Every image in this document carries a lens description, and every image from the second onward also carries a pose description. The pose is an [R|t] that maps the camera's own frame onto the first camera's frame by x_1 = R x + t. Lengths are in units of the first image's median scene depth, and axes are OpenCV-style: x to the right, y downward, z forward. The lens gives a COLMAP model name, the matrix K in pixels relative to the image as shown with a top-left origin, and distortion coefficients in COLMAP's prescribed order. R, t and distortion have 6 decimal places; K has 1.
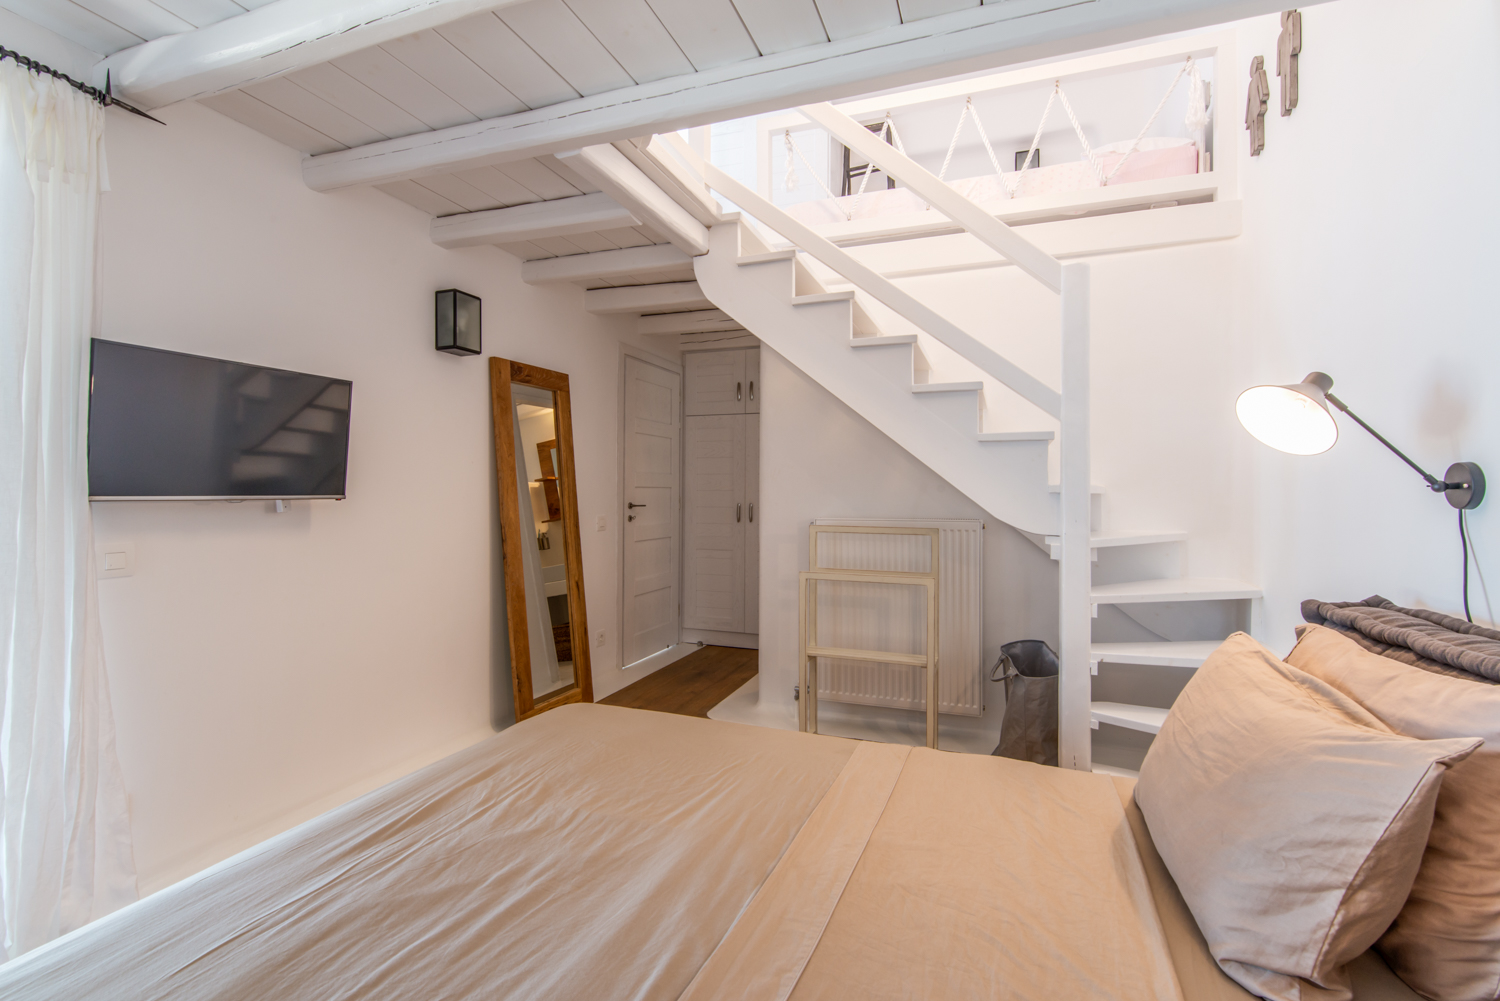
lens RADIAL K [[683.5, 0, 748.7], [0, 683.5, 482.7], [0, 0, 1]] dist [-0.000512, -0.000242]
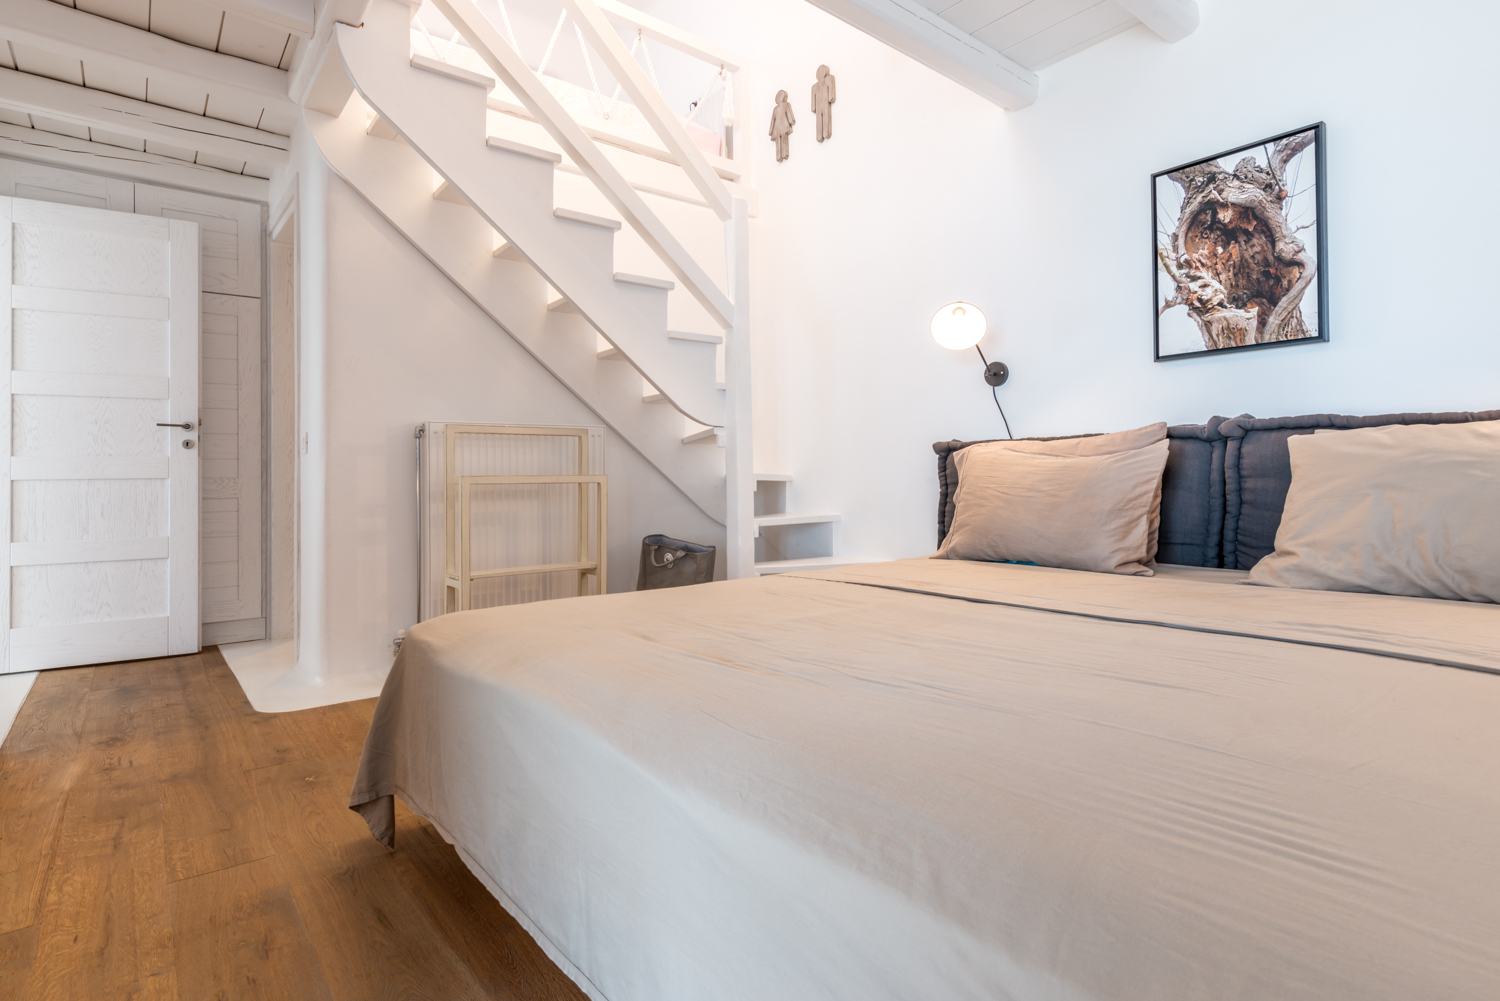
lens RADIAL K [[754.7, 0, 748.7], [0, 754.7, 473.8], [0, 0, 1]] dist [0.002804, 0.000657]
pose [[0.502883, -0.003189, 0.864349, -0.638996], [0.009619, 0.999952, -0.001907, 0.160539], [-0.864301, 0.009273, 0.502889, 0.308899]]
